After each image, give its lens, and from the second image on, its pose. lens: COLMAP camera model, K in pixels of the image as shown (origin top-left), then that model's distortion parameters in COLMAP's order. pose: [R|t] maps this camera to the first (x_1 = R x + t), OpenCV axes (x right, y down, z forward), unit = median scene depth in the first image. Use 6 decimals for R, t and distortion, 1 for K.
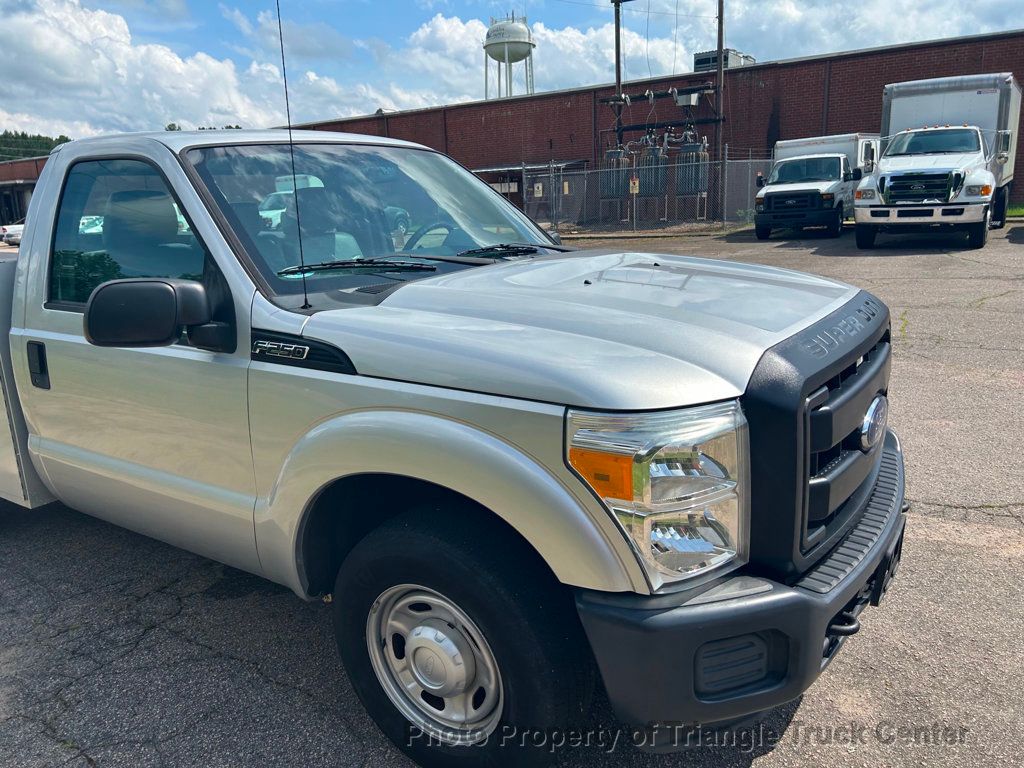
lens RADIAL K [[777.1, 0, 501.4], [0, 777.1, 383.9], [0, 0, 1]] dist [0.057841, -0.068583]
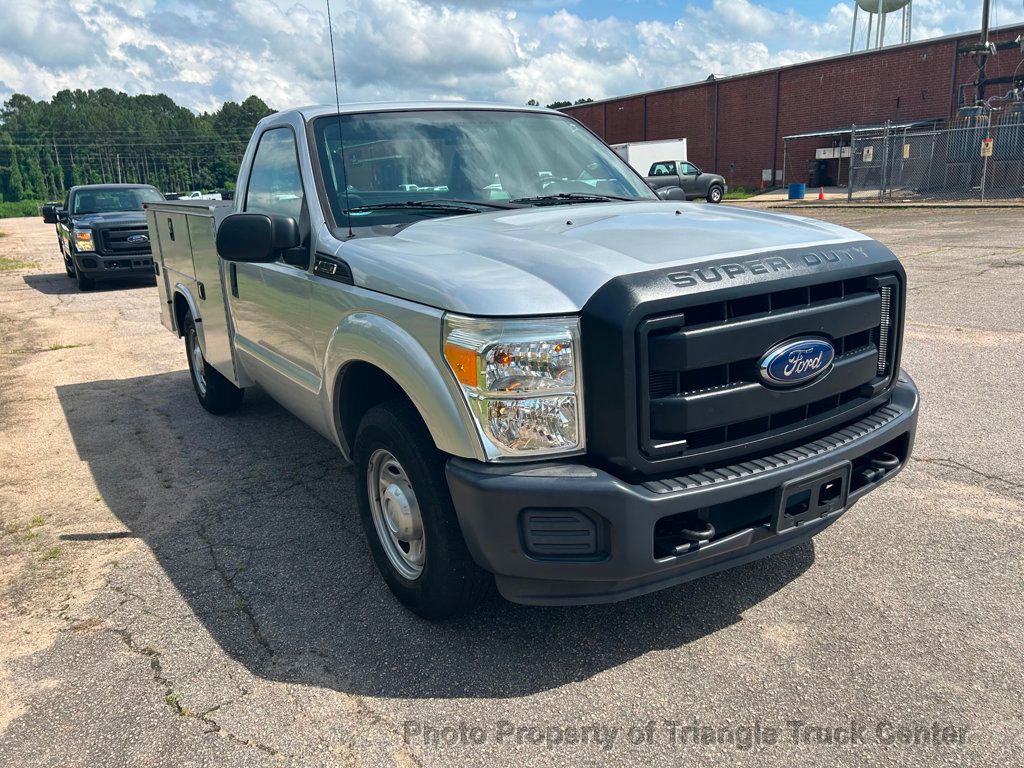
lens RADIAL K [[772.6, 0, 512.0], [0, 772.6, 384.0], [0, 0, 1]] dist [0.063915, -0.079073]
pose [[0.918682, 0.098472, -0.382526, 0.334433], [-0.084095, 0.994984, 0.054170, 0.034927], [0.385942, -0.017597, 0.922355, -0.064429]]
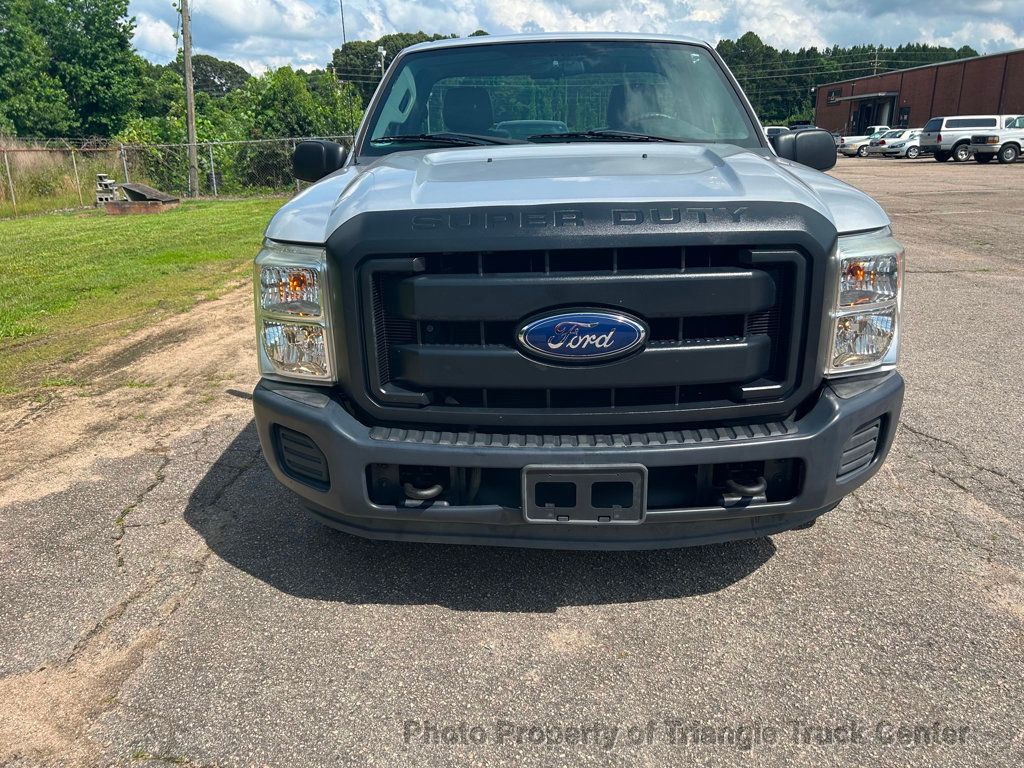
lens RADIAL K [[773.6, 0, 514.1], [0, 773.6, 375.8], [0, 0, 1]] dist [0.059076, -0.072975]
pose [[0.545891, 0.274432, -0.791638, 0.732185], [-0.199639, 0.960228, 0.195210, -0.041179], [0.813724, 0.051478, 0.578967, 0.274758]]
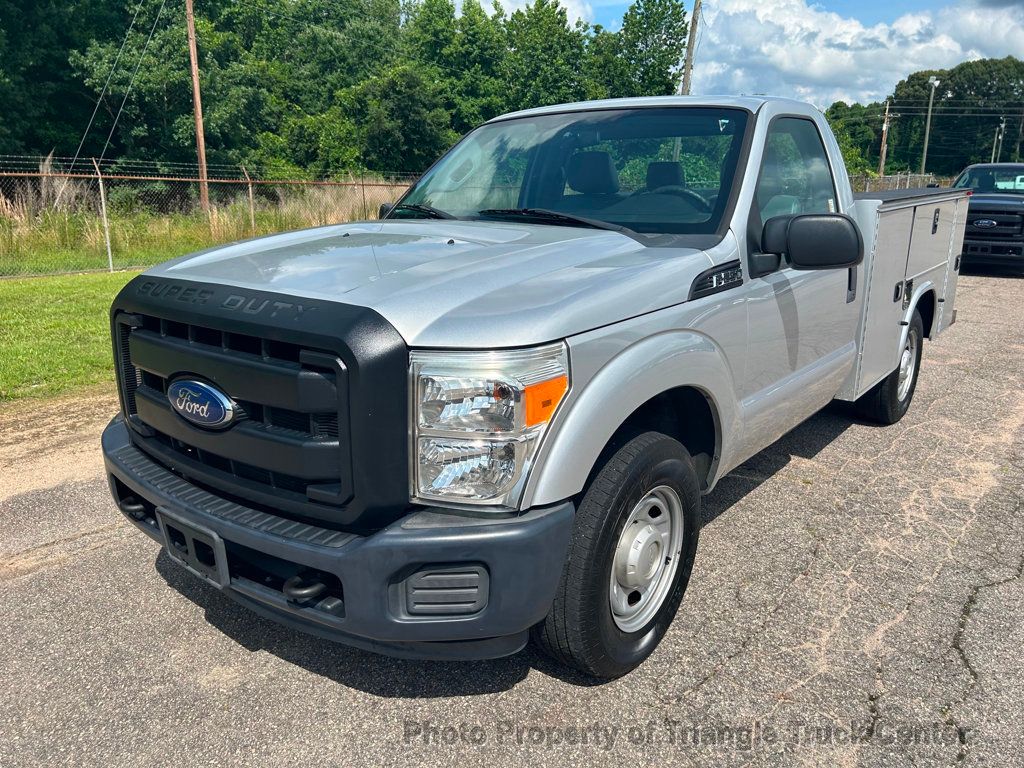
lens RADIAL K [[772.6, 0, 512.0], [0, 772.6, 384.0], [0, 0, 1]] dist [0.063915, -0.079073]
pose [[-0.078905, 0.294058, -0.952525, 0.877106], [-0.227532, 0.924970, 0.304399, -0.231533], [0.970568, 0.240749, -0.006077, 0.885718]]
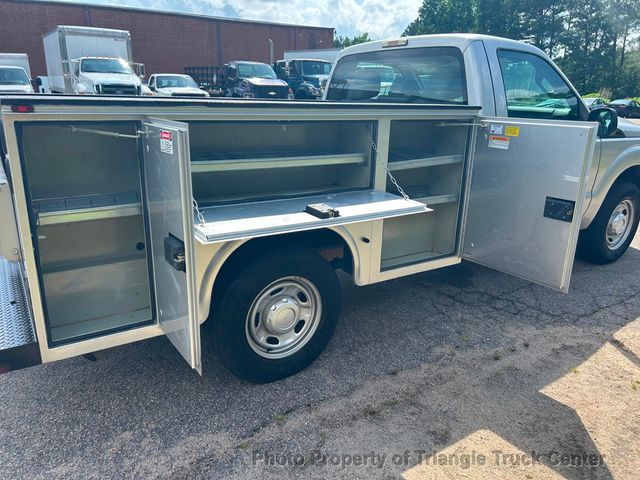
lens RADIAL K [[486.7, 0, 317.9], [0, 486.7, 242.1], [0, 0, 1]] dist [0.036027, -0.028252]
pose [[0.372217, -0.223048, 0.900946, -1.488393], [0.185936, 0.968937, 0.163063, -0.093451], [-0.909330, 0.106824, 0.402128, 0.800514]]
